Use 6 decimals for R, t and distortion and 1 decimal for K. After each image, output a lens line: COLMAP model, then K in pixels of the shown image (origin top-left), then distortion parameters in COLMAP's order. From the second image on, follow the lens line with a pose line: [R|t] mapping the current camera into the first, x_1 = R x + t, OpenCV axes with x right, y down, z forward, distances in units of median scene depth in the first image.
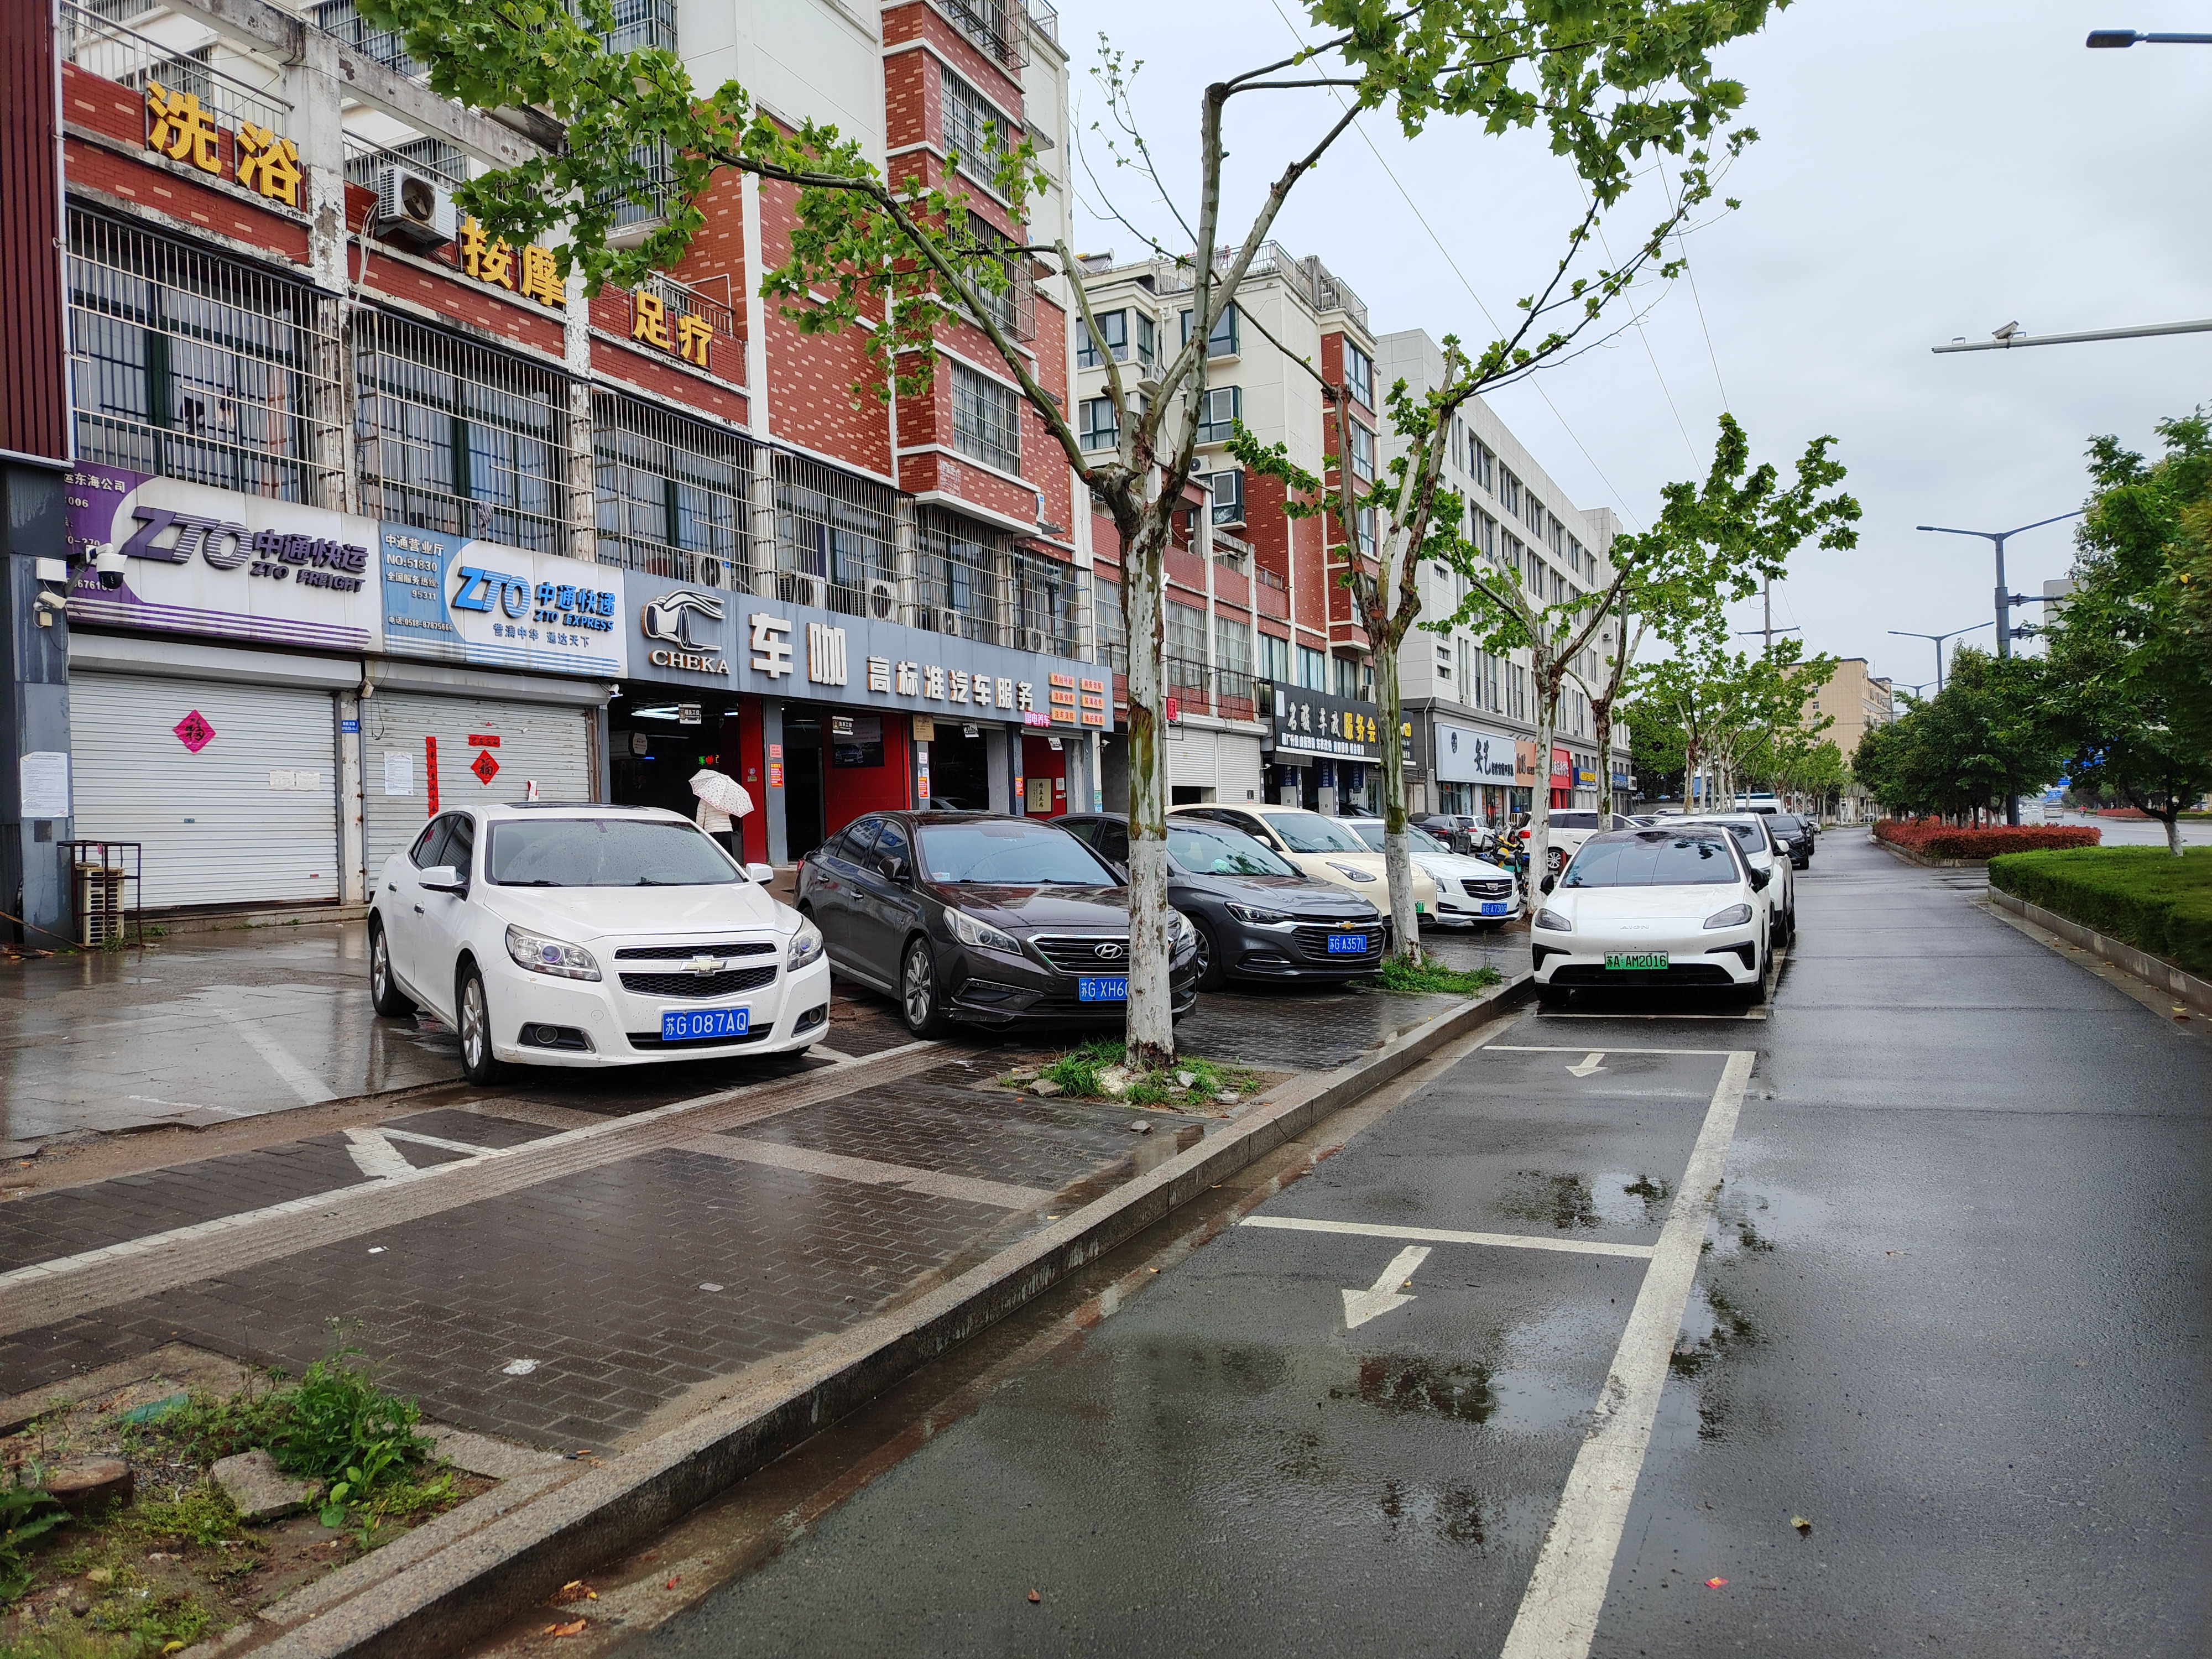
lens RADIAL K [[1494.2, 0, 1106.0], [0, 1494.2, 829.5], [0, 0, 1]] dist [0.102938, -0.132041]
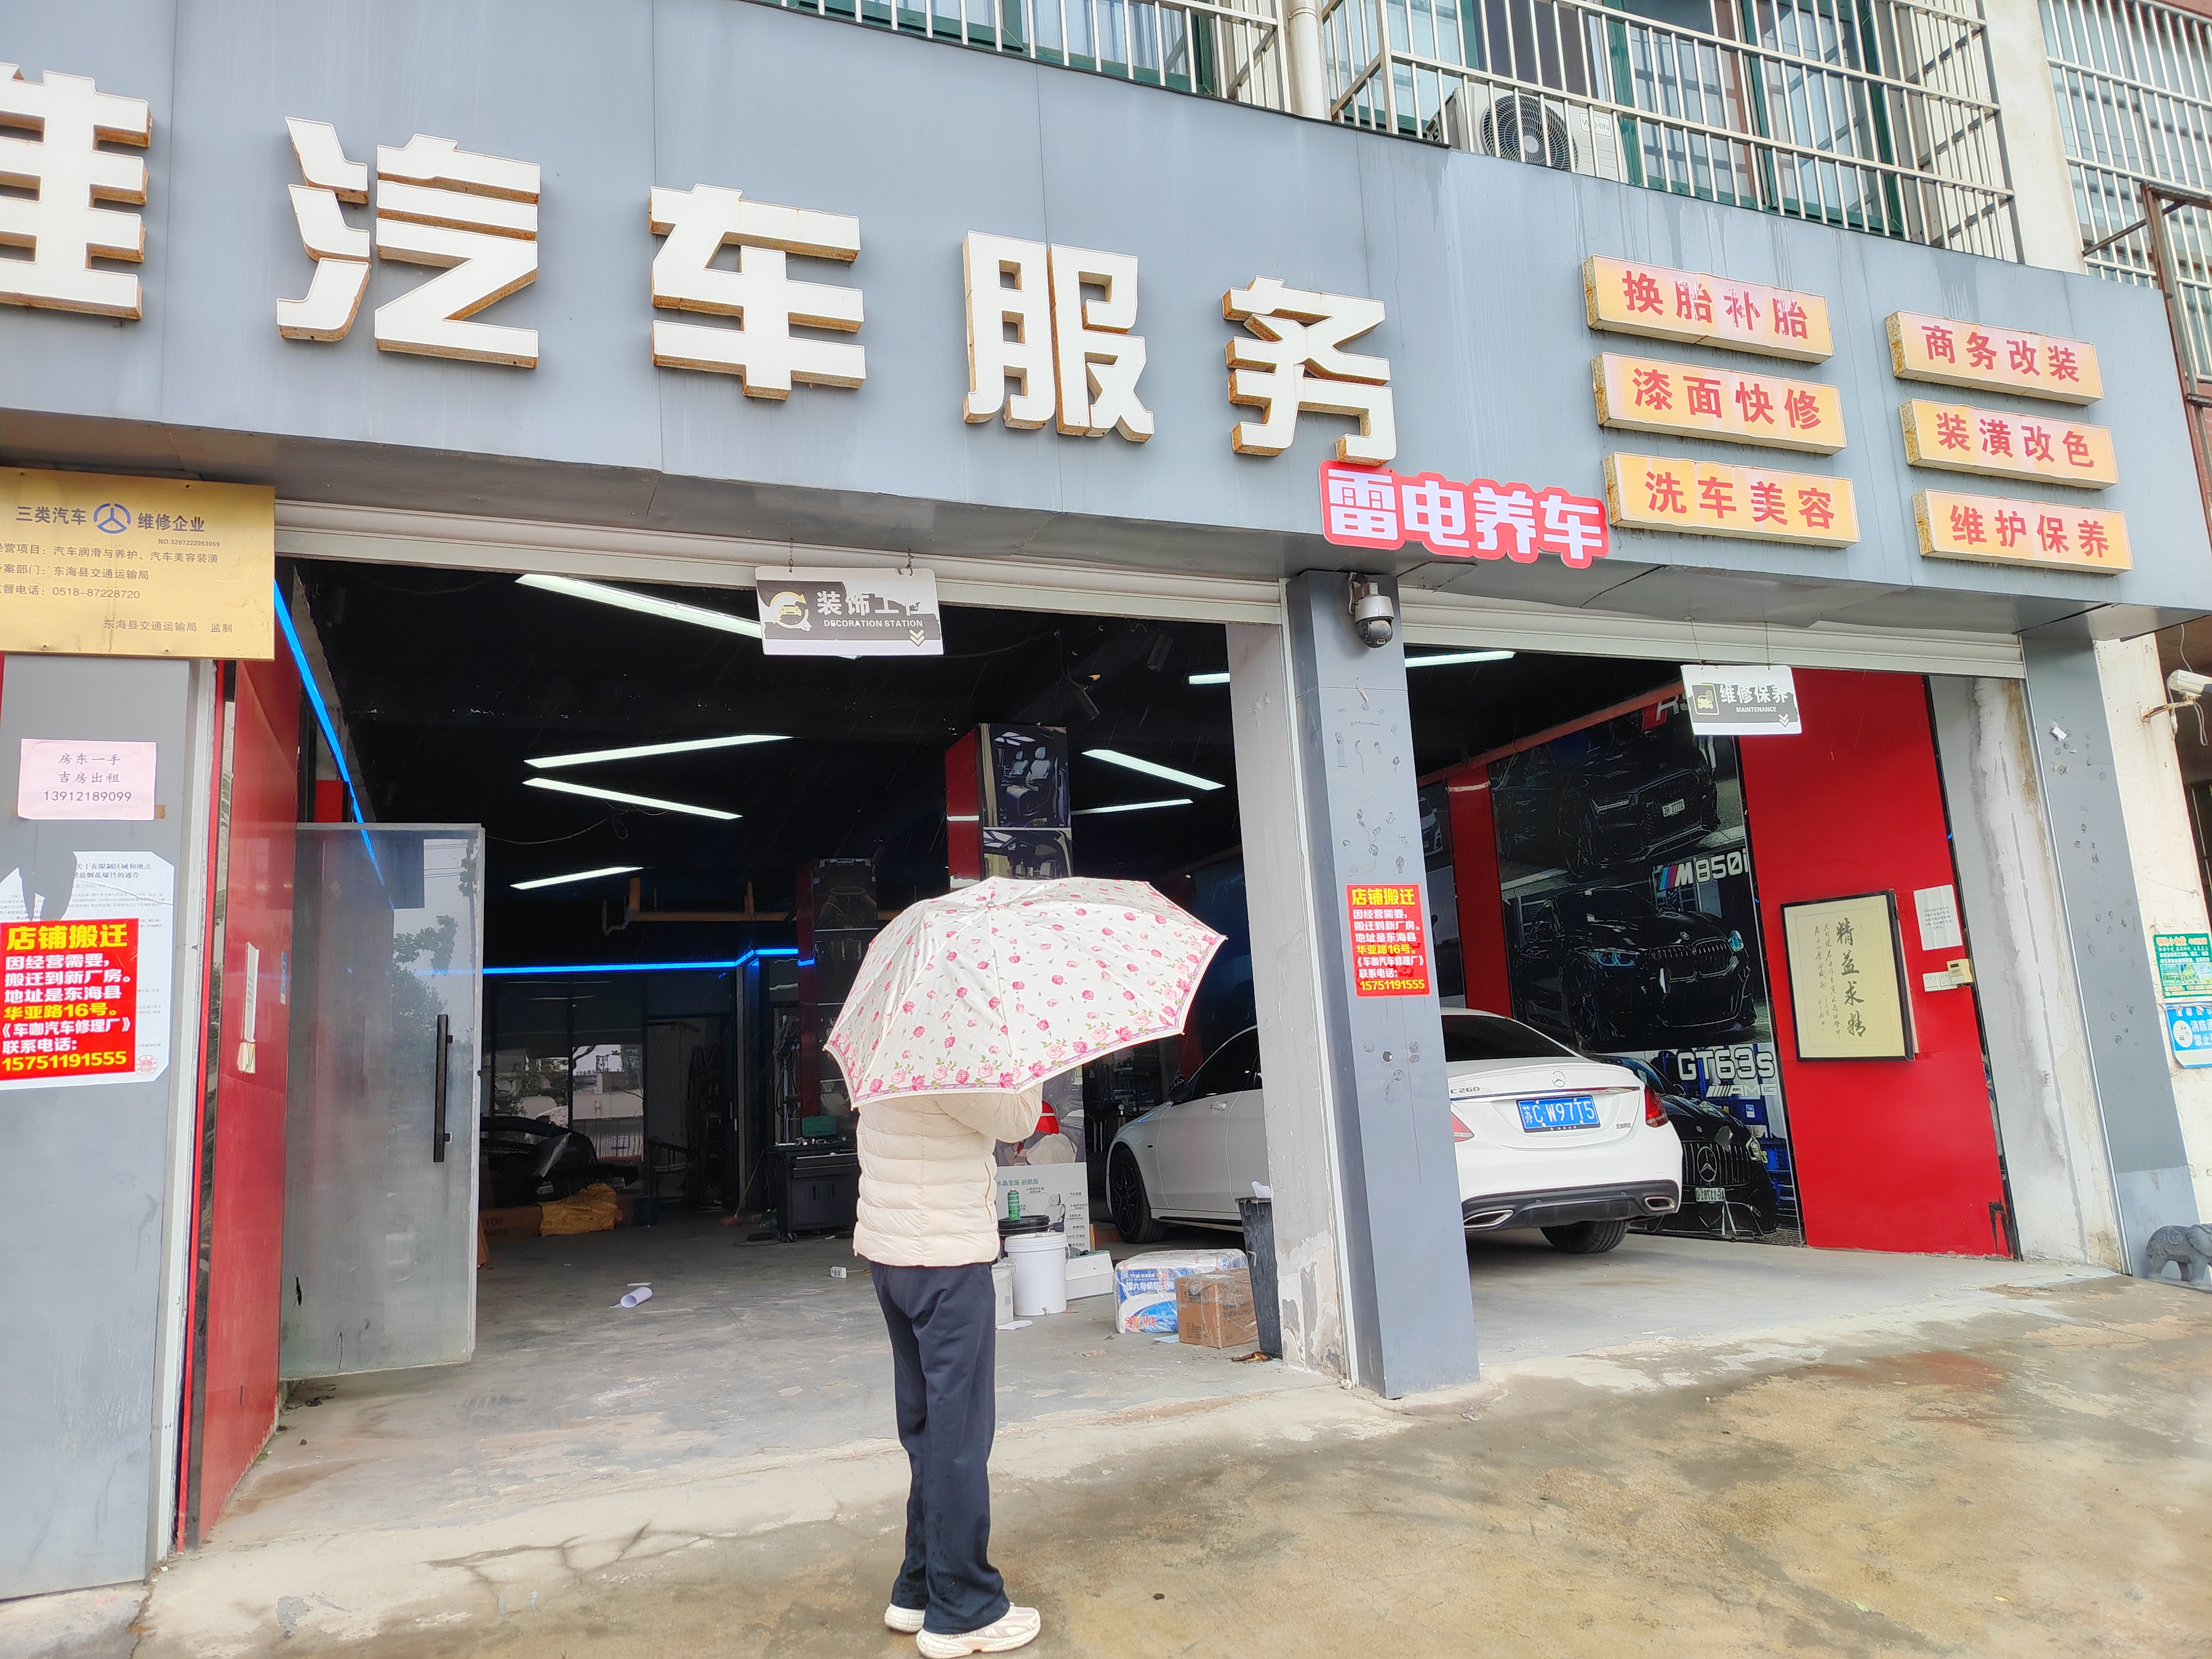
lens RADIAL K [[1493.7, 0, 1106.0], [0, 1493.7, 829.5], [0, 0, 1]] dist [0.103760, -0.108851]
pose [[0.731930, -0.129943, -0.668875, 0.019971], [0.038131, 0.987920, -0.150198, -0.010957], [0.680313, 0.084430, 0.728043, 0.552554]]
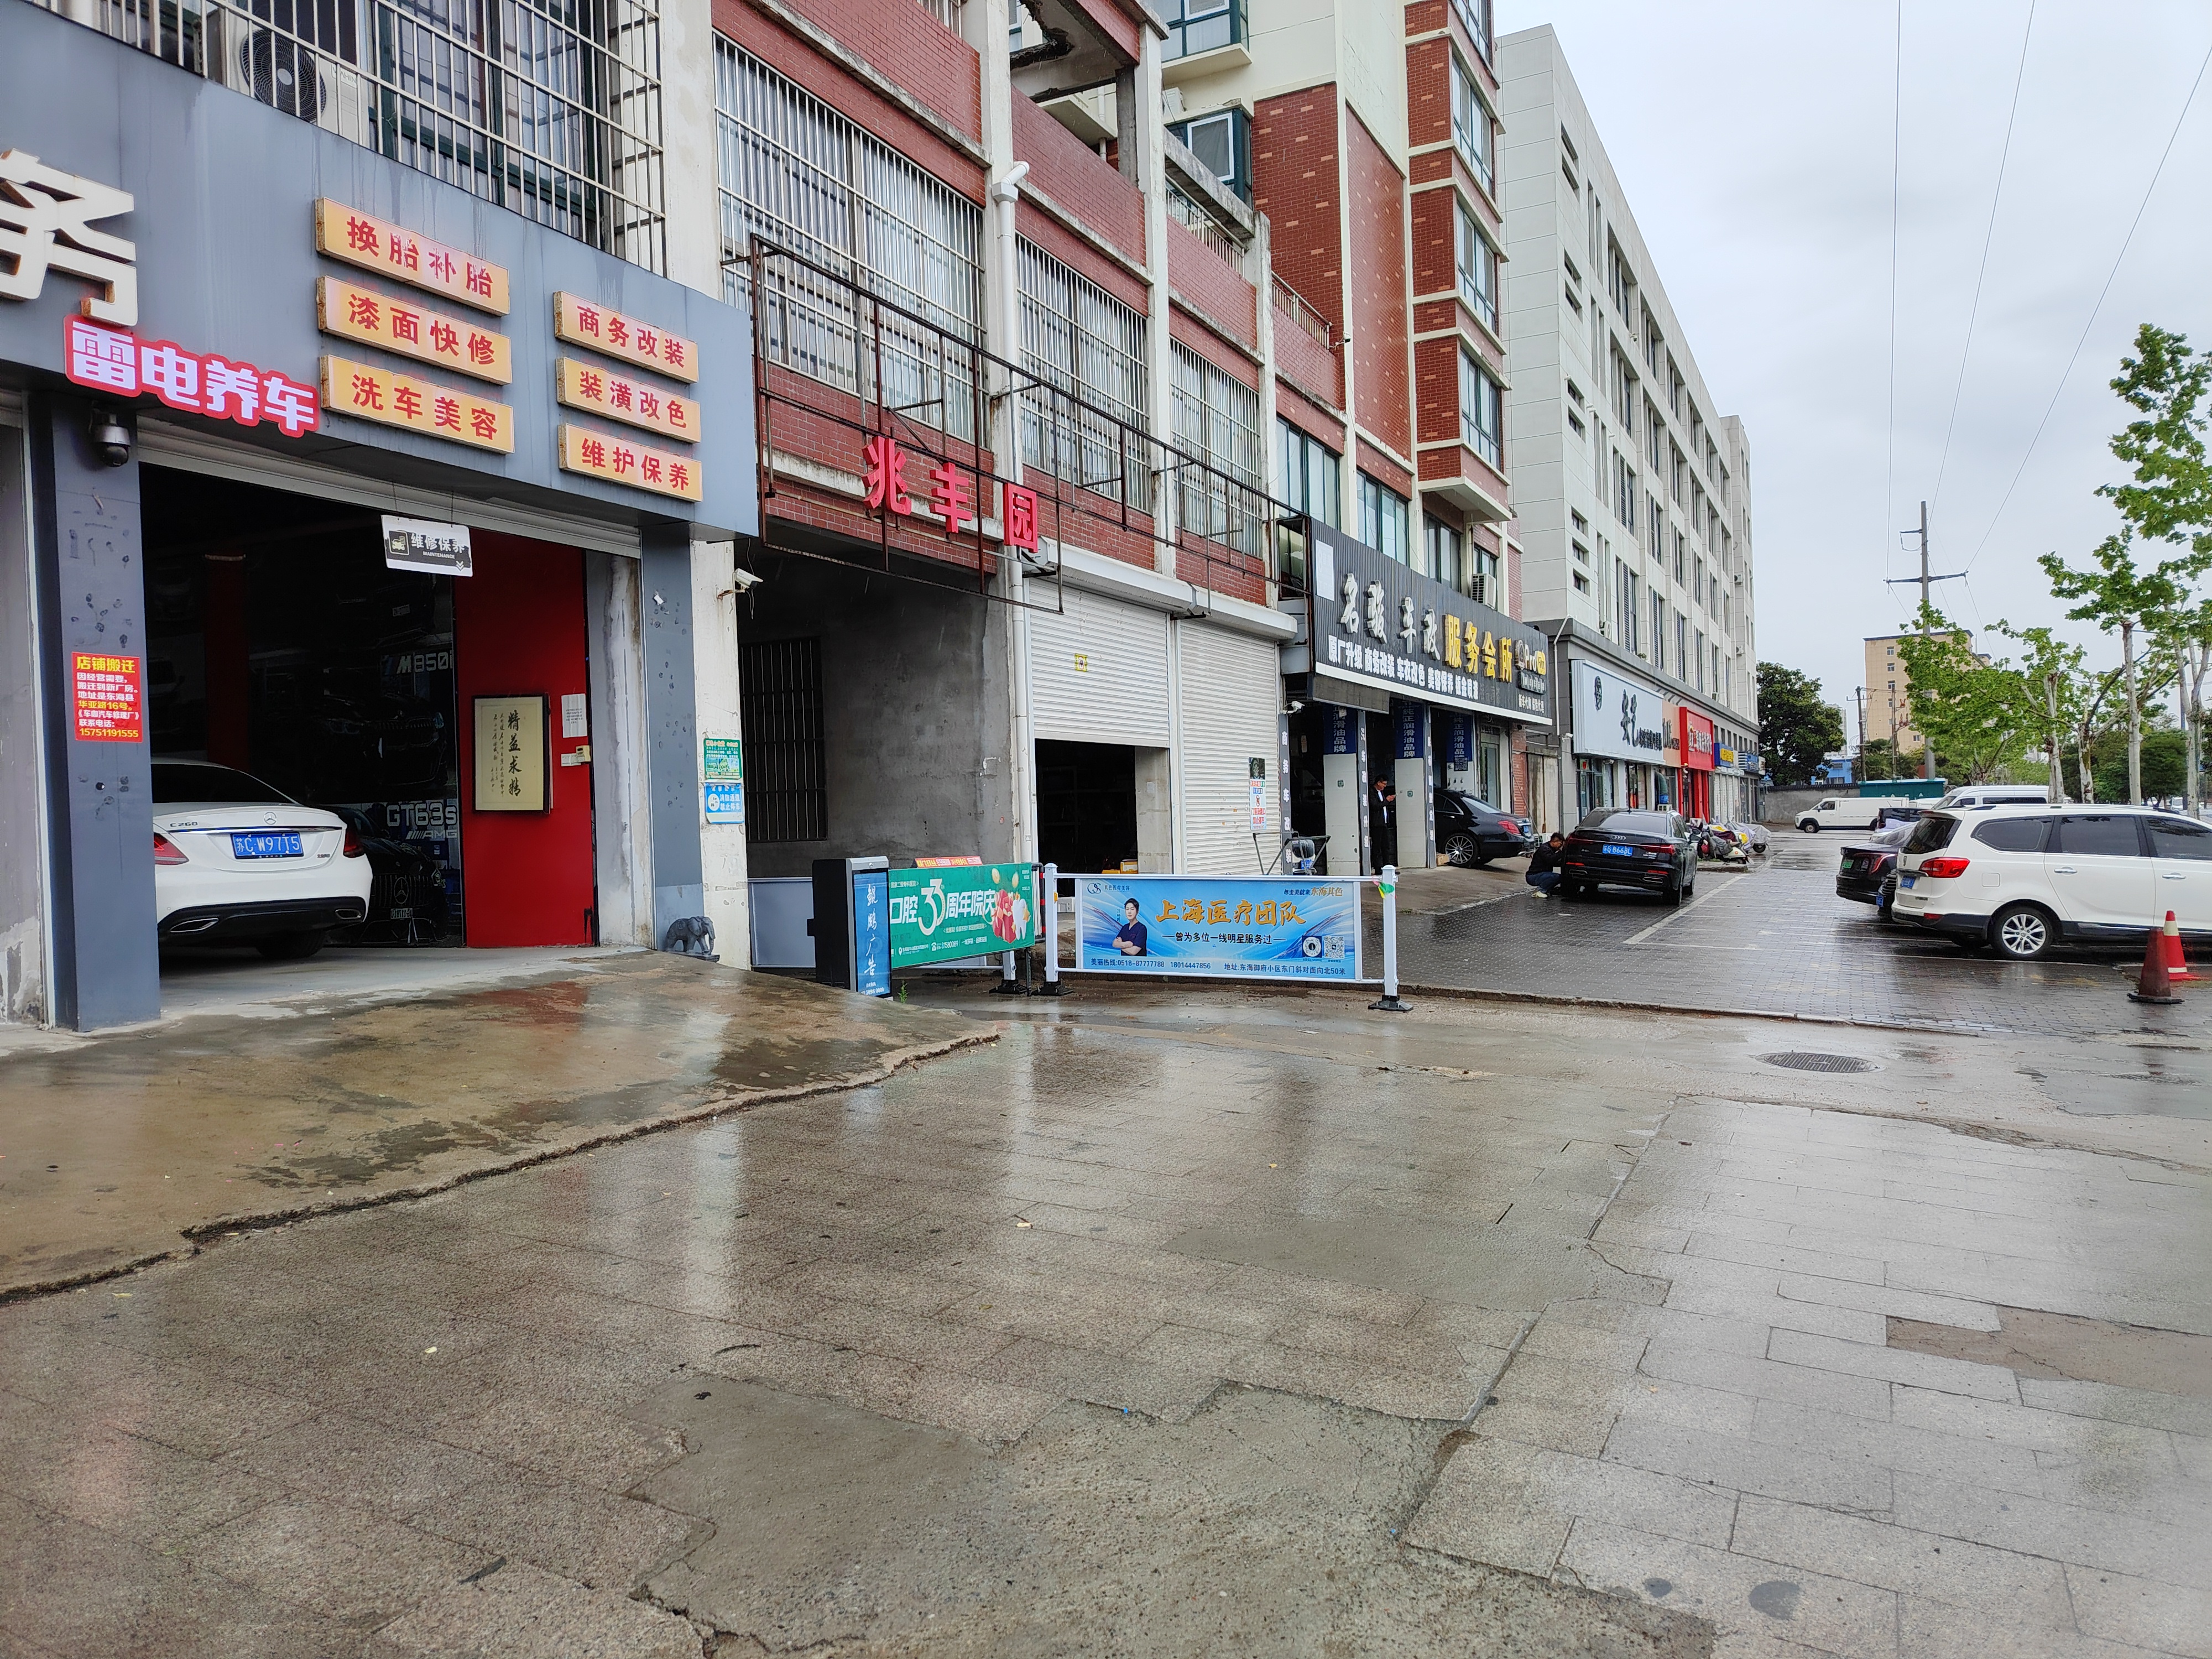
lens RADIAL K [[1543.1, 0, 1148.7], [0, 1543.1, 840.2], [0, 0, 1]] dist [0.011030, -0.010634]
pose [[0.999985, 0.002432, 0.004852, 0.057475], [-0.002503, 0.999887, 0.014802, -0.007760], [-0.004816, -0.014814, 0.999879, 0.501475]]
